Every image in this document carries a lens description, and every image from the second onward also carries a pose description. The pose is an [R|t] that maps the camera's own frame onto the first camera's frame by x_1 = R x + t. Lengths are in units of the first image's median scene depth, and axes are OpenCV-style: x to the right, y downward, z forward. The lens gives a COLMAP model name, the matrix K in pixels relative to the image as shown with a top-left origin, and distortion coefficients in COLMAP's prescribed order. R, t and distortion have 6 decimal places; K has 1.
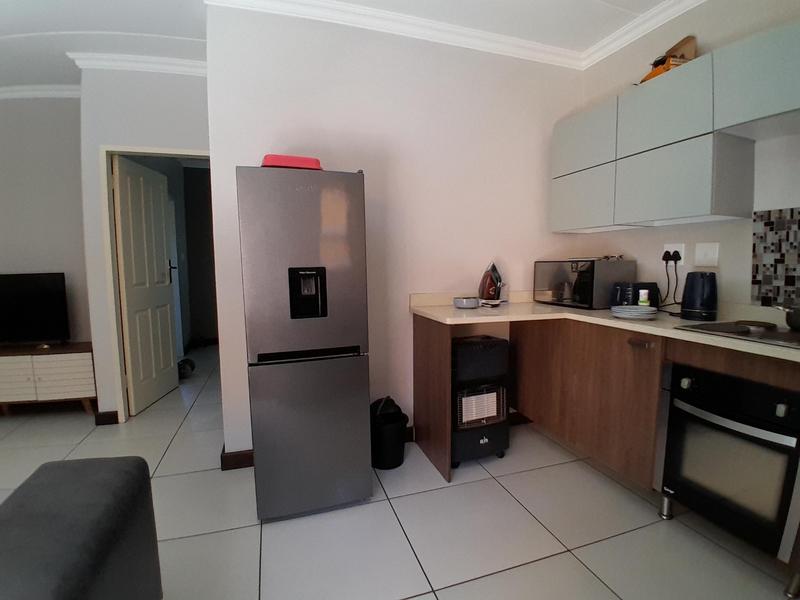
lens RADIAL K [[394.6, 0, 409.3], [0, 394.6, 303.4], [0, 0, 1]] dist [-0.001635, -0.041338]
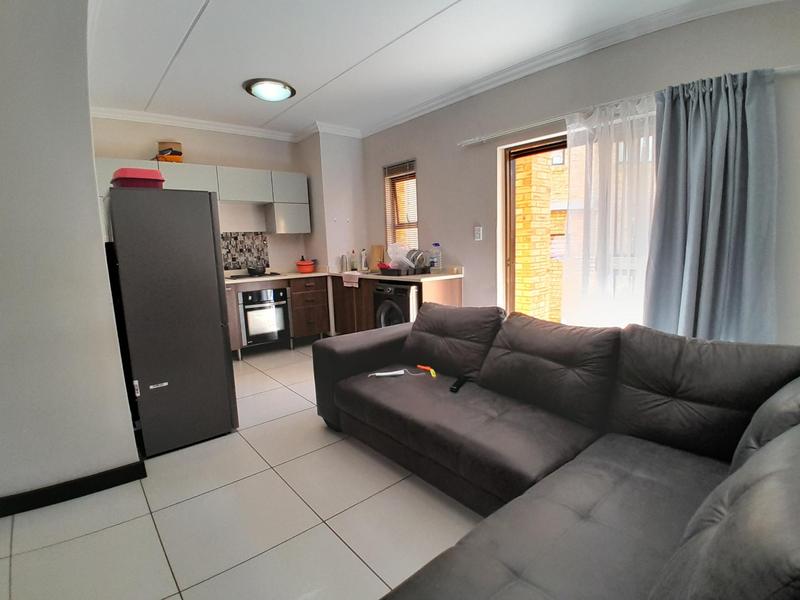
lens RADIAL K [[394.6, 0, 409.3], [0, 394.6, 303.4], [0, 0, 1]] dist [-0.001635, -0.041338]
pose [[-0.368347, -0.123862, 0.921400, -1.363404], [0.131987, 0.974079, 0.183708, -0.069166], [-0.920272, 0.189281, -0.342451, 0.572726]]
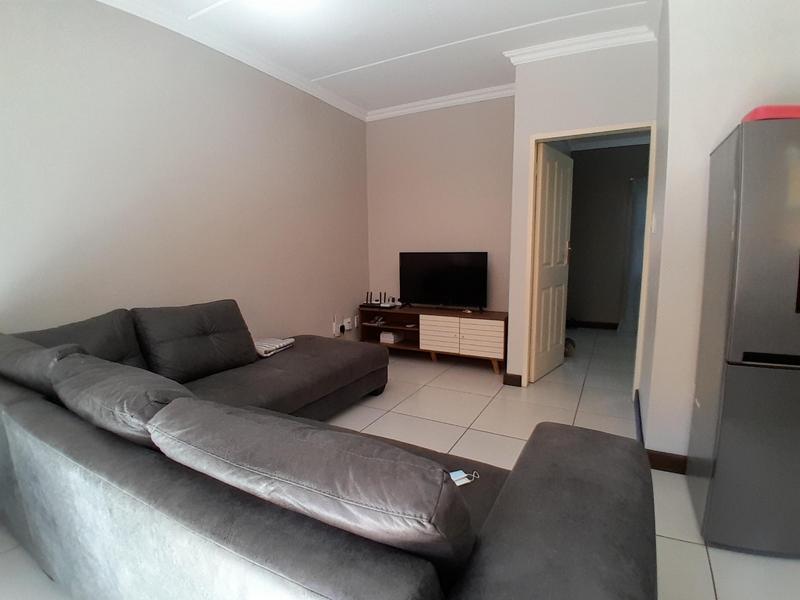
lens RADIAL K [[394.6, 0, 401.2], [0, 394.6, 303.8], [0, 0, 1]] dist [-0.002382, -0.042011]
pose [[0.674980, 0.098327, -0.731255, -0.198565], [-0.069760, 0.995145, 0.069420, 0.016705], [0.734531, 0.004155, 0.678562, -0.040817]]
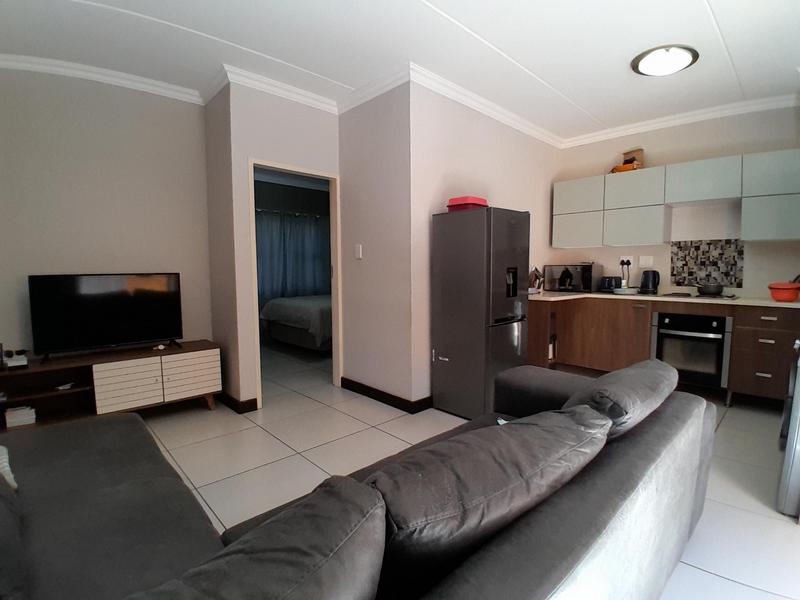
lens RADIAL K [[394.6, 0, 409.3], [0, 394.6, 303.4], [0, 0, 1]] dist [-0.001635, -0.041338]
pose [[0.905771, -0.035205, 0.422302, -0.942839], [0.041821, 0.999105, -0.006410, 0.038423], [-0.421698, 0.023467, 0.906432, -0.236086]]
